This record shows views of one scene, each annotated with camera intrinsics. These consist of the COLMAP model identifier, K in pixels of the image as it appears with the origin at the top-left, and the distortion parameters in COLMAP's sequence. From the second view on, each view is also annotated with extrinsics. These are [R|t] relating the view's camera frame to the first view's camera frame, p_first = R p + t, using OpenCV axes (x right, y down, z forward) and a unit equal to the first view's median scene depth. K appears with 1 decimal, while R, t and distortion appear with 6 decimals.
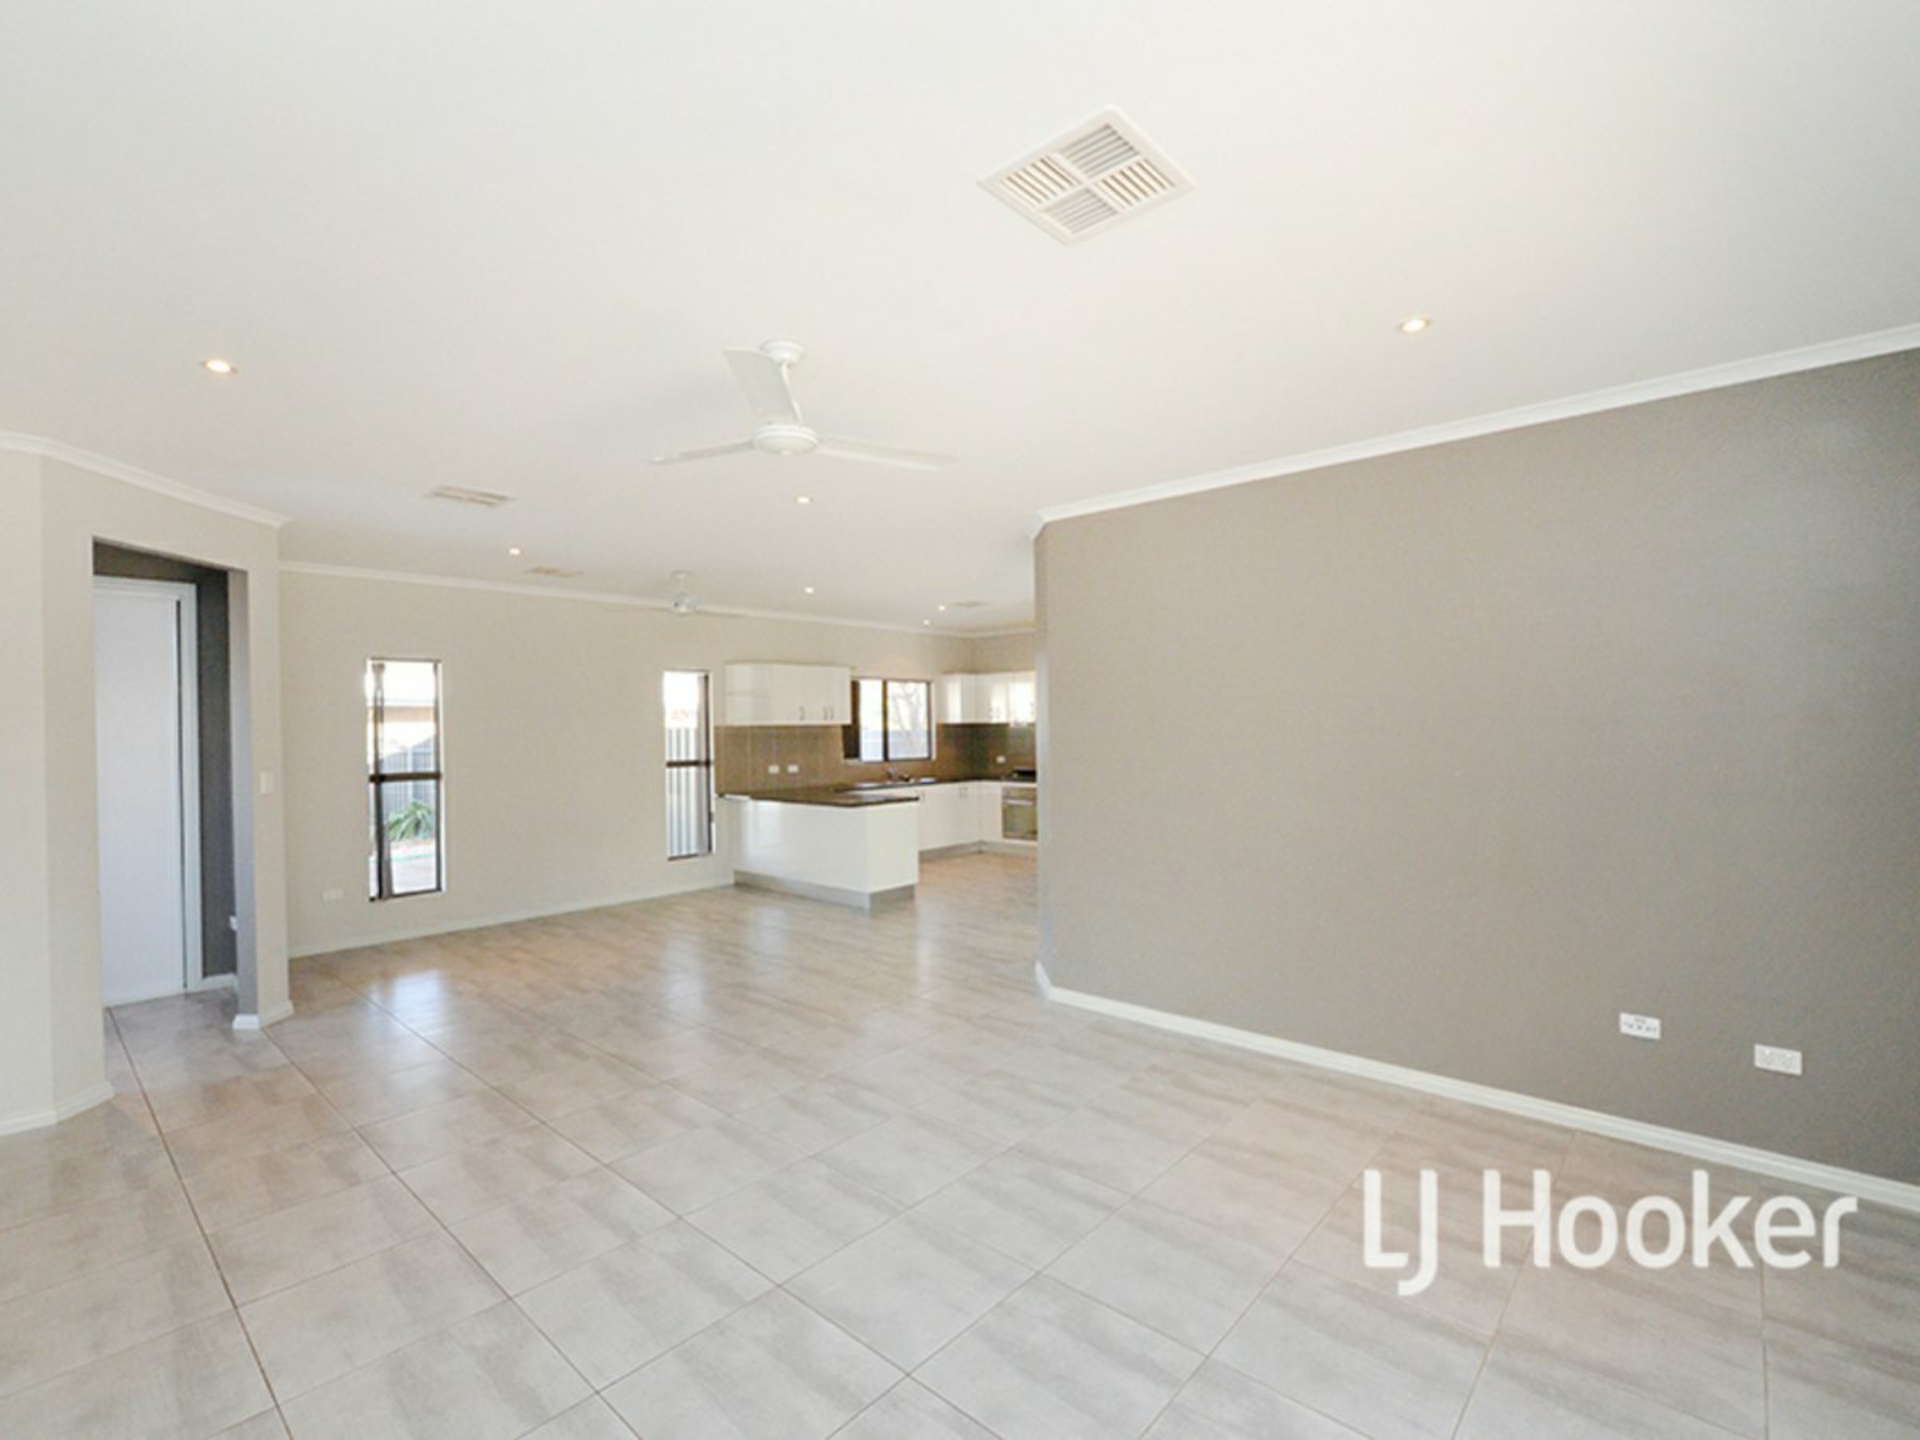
lens RADIAL K [[861.2, 0, 983.2], [0, 861.2, 726.6], [0, 0, 1]] dist [-0.009179, -0.000629]
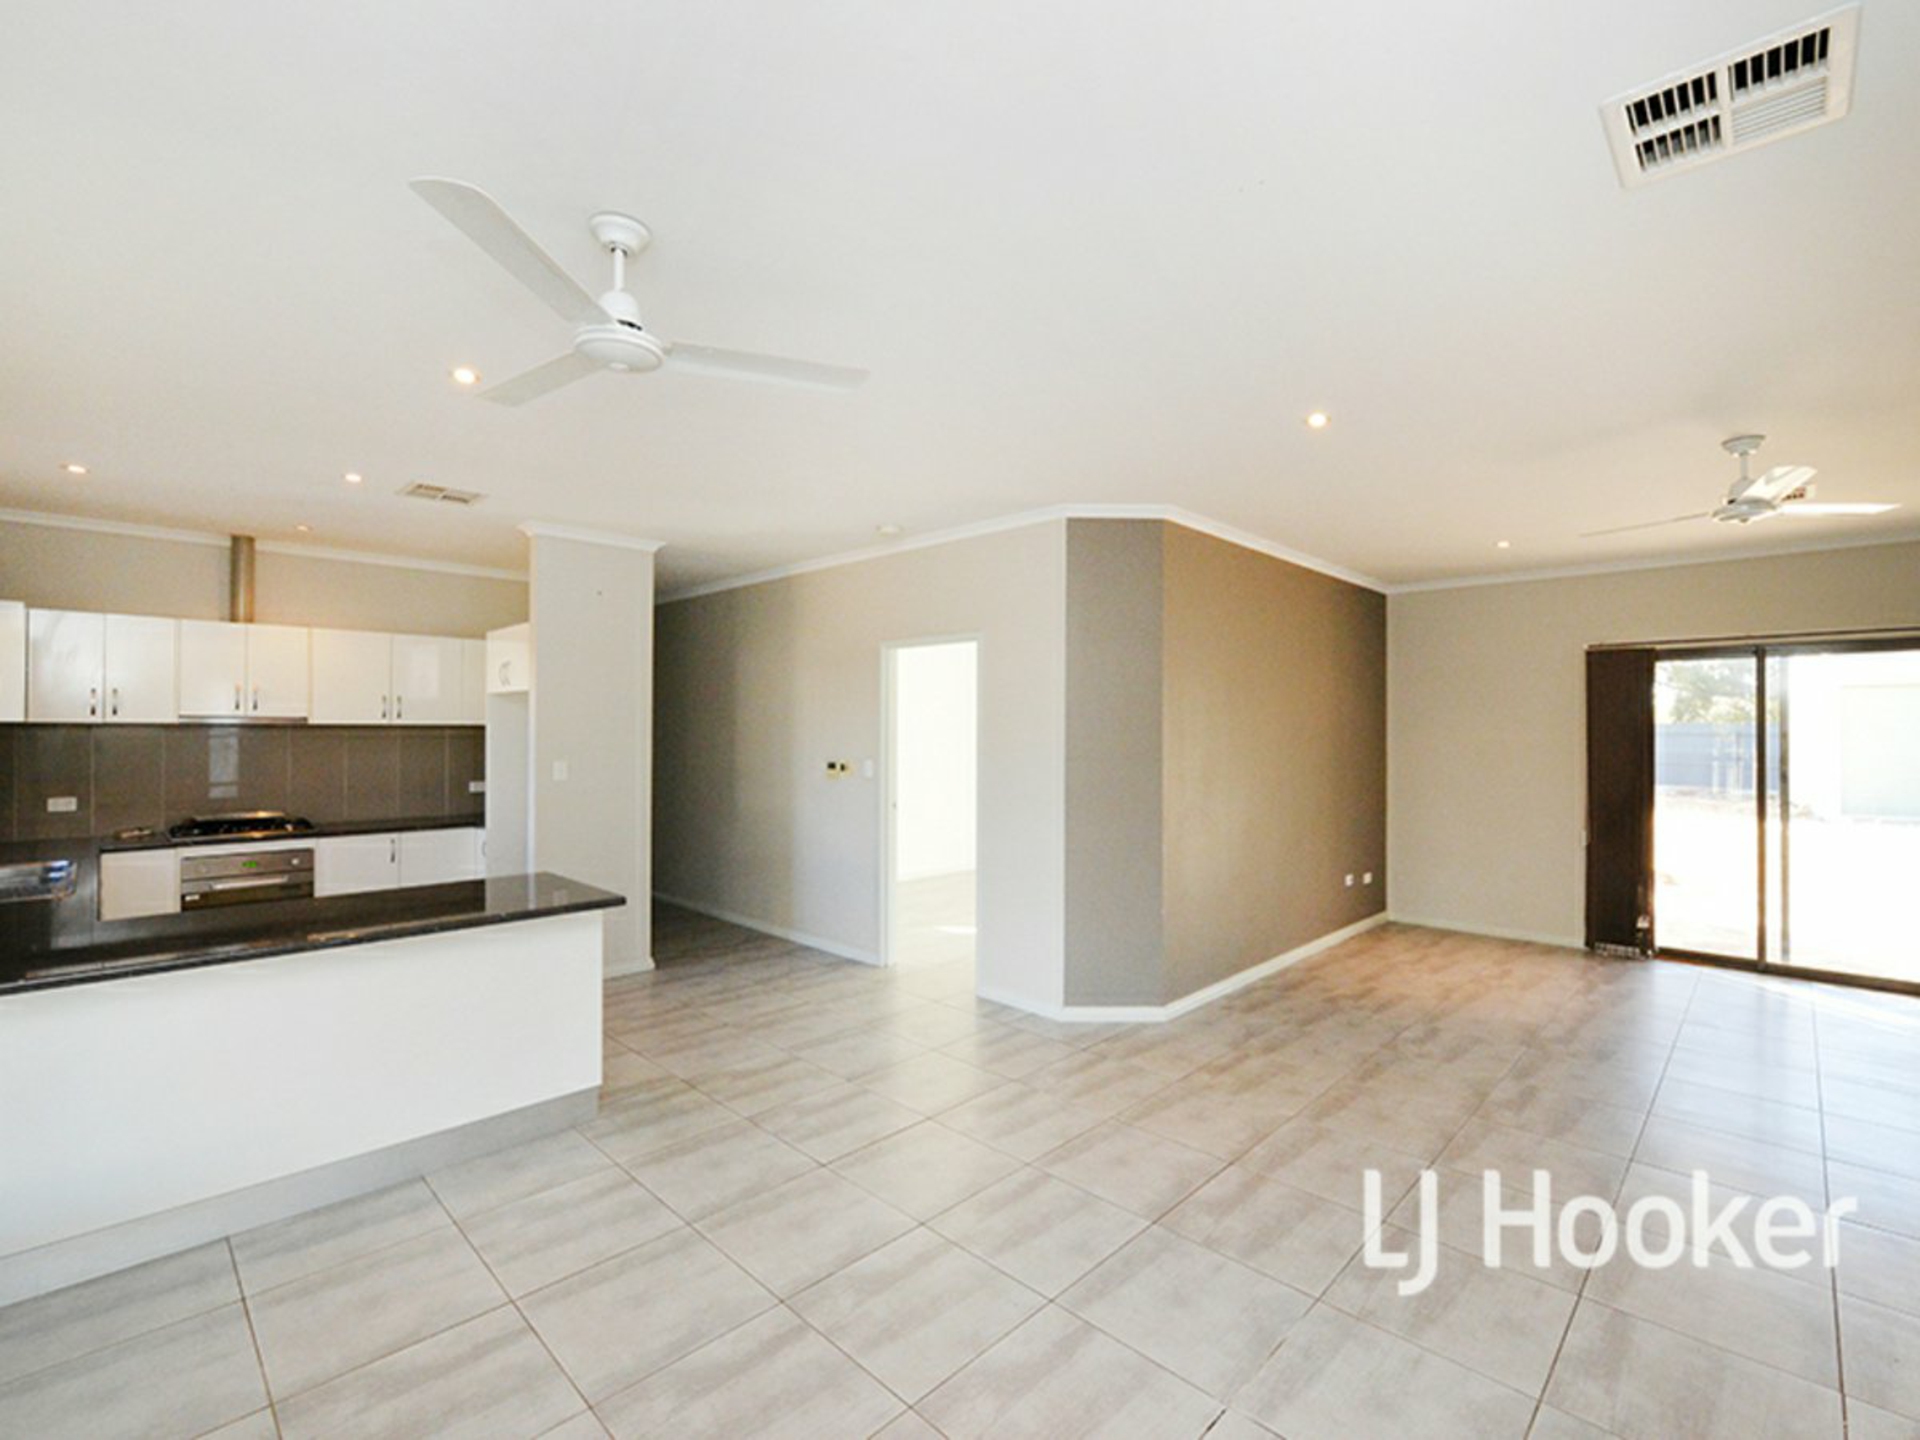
lens RADIAL K [[861.2, 0, 960.1], [0, 861.2, 719.6], [0, 0, 1]] dist [-0.009179, -0.000629]
pose [[0.066687, 0.021784, 0.997536, -0.655818], [-0.000377, 0.999762, -0.021807, 0.005460], [-0.997774, 0.001078, 0.066680, 0.861393]]
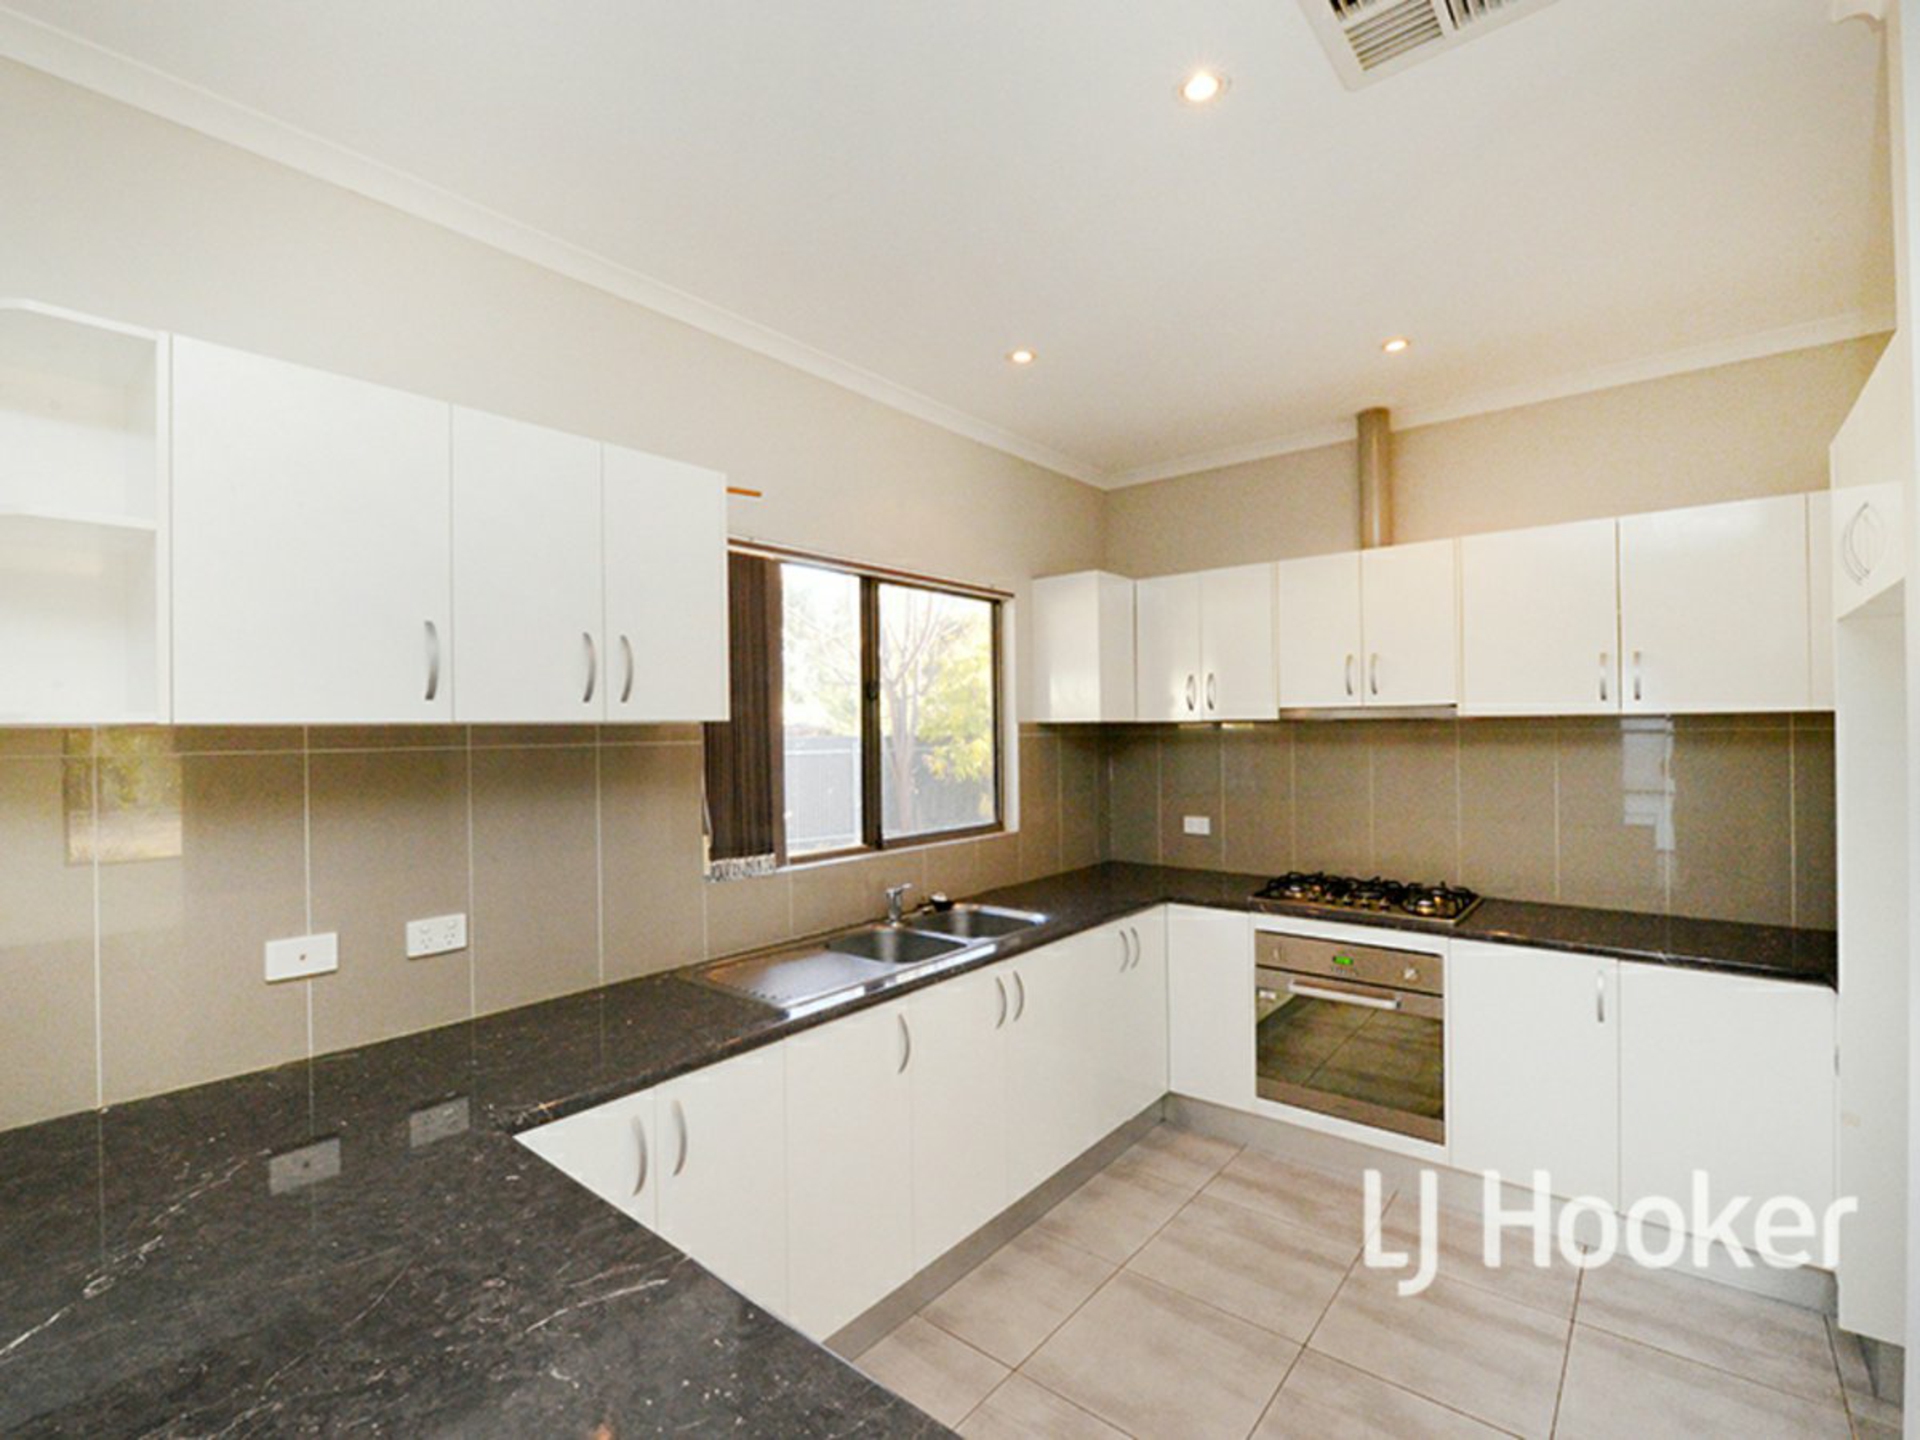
lens RADIAL K [[887.5, 0, 963.3], [0, 887.5, 716.5], [0, 0, 1]] dist [0.001998, -0.000156]
pose [[0.999377, 0.005485, 0.034867, -0.145539], [-0.004800, 0.999794, -0.019697, 0.002120], [-0.034968, 0.019518, 0.999198, 1.092288]]
